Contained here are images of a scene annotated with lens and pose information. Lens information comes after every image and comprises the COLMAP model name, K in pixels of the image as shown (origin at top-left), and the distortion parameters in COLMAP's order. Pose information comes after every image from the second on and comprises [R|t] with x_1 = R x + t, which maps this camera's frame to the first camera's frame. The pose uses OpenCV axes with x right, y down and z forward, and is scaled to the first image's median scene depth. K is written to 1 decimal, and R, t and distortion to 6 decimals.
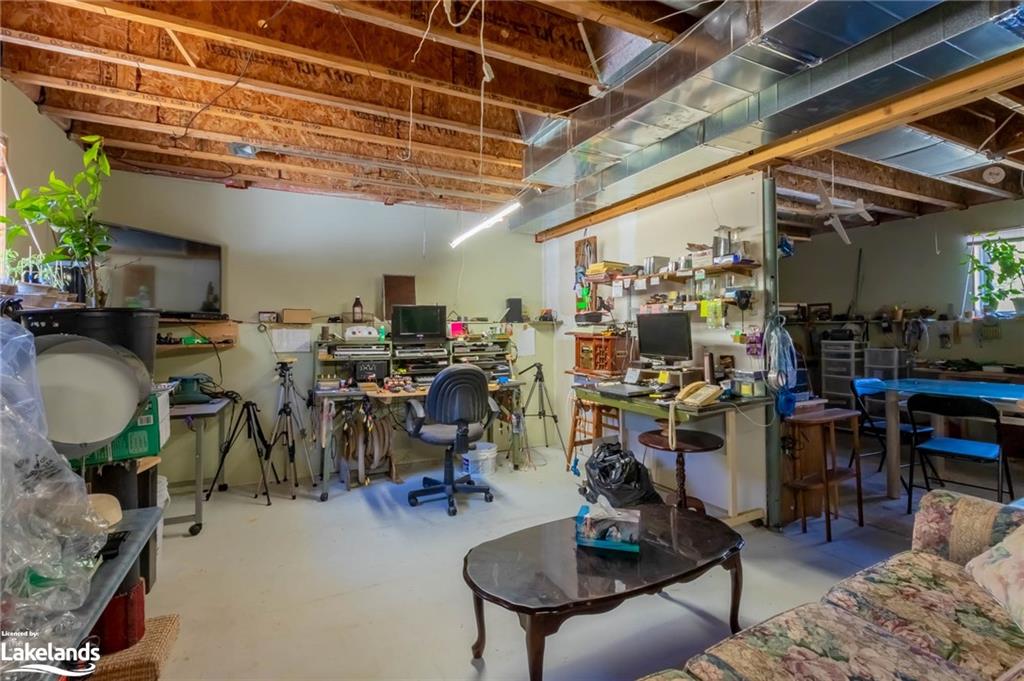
lens RADIAL K [[468.5, 0, 515.8], [0, 468.5, 327.3], [0, 0, 1]] dist [0.003493, -0.001001]
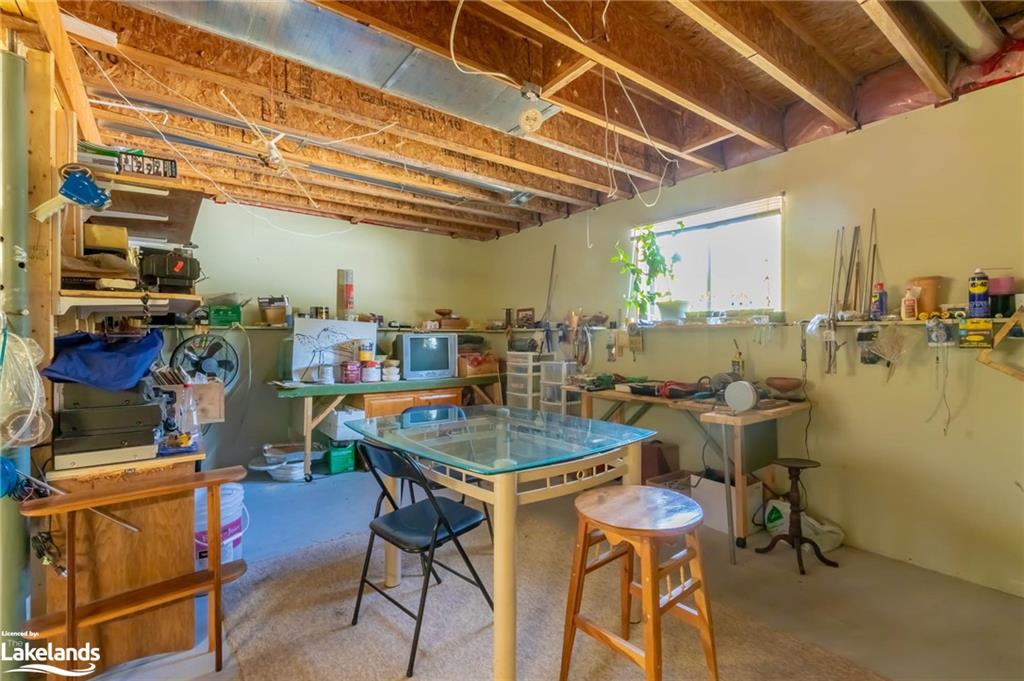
lens RADIAL K [[468.5, 0, 512.8], [0, 468.5, 337.2], [0, 0, 1]] dist [0.003493, -0.001001]
pose [[0.986050, 0.006077, 0.166338, 0.720080], [-0.006580, 0.999975, 0.002475, -0.000340], [-0.166319, -0.003535, 0.986066, 0.232560]]
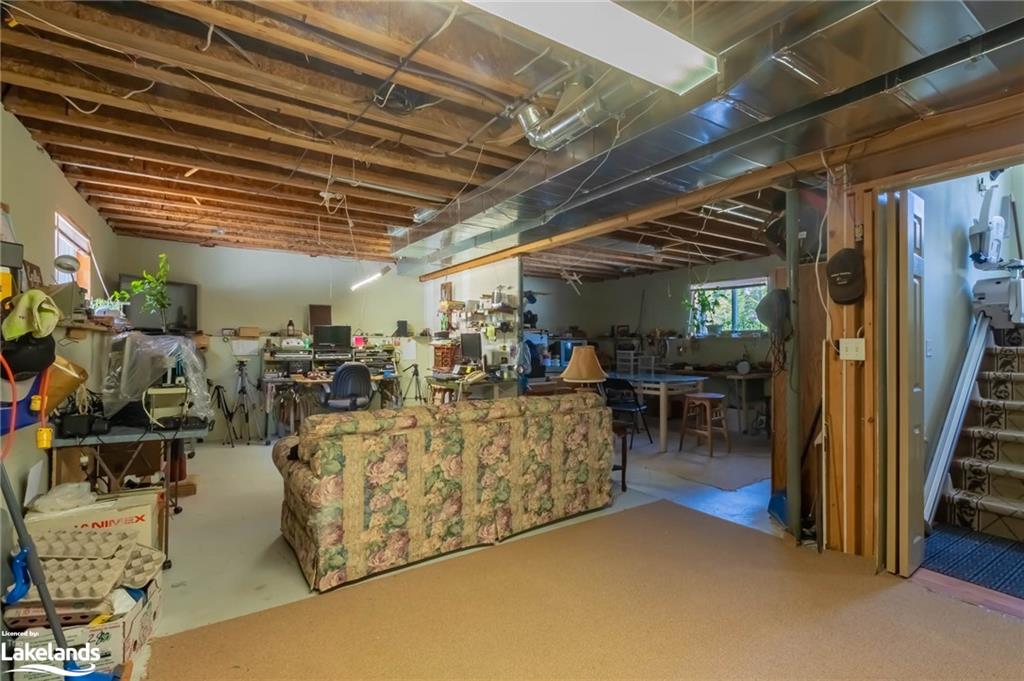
lens RADIAL K [[468.5, 0, 513.3], [0, 468.5, 344.9], [0, 0, 1]] dist [0.003493, -0.001001]
pose [[0.994611, 0.007991, 0.103372, 0.234849], [-0.009339, 0.999878, 0.012560, -0.008336], [-0.103259, -0.013458, 0.994563, -0.617298]]
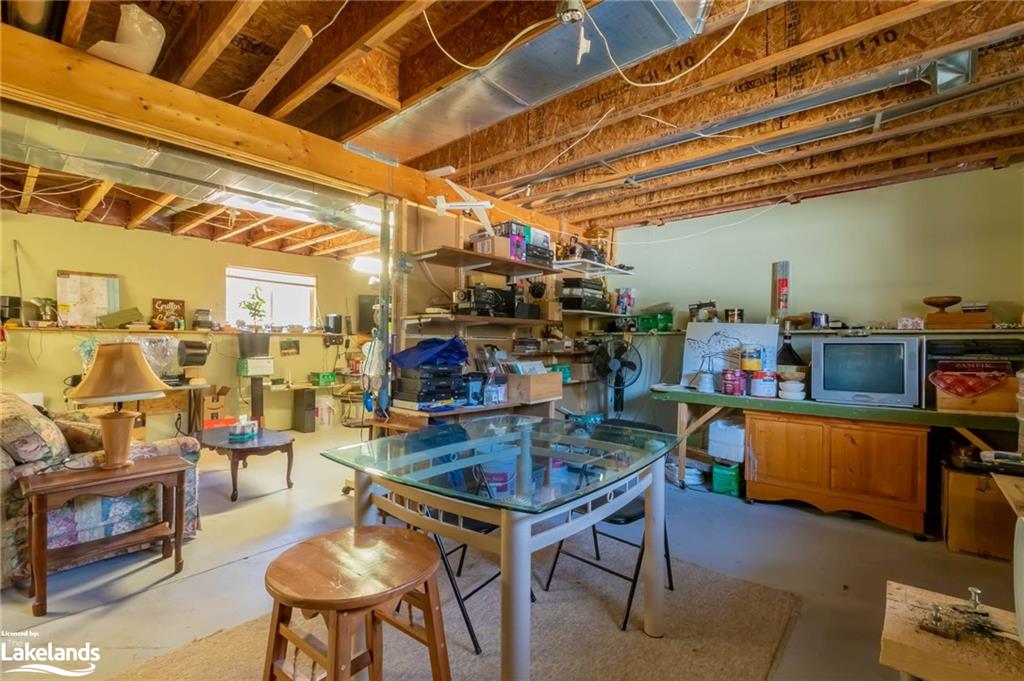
lens RADIAL K [[468.5, 0, 515.9], [0, 468.5, 342.0], [0, 0, 1]] dist [0.003493, -0.001001]
pose [[0.356539, 0.006332, -0.934259, 1.225554], [-0.002128, 0.999980, 0.005965, 0.000333], [0.934278, -0.000138, 0.356545, 0.595695]]
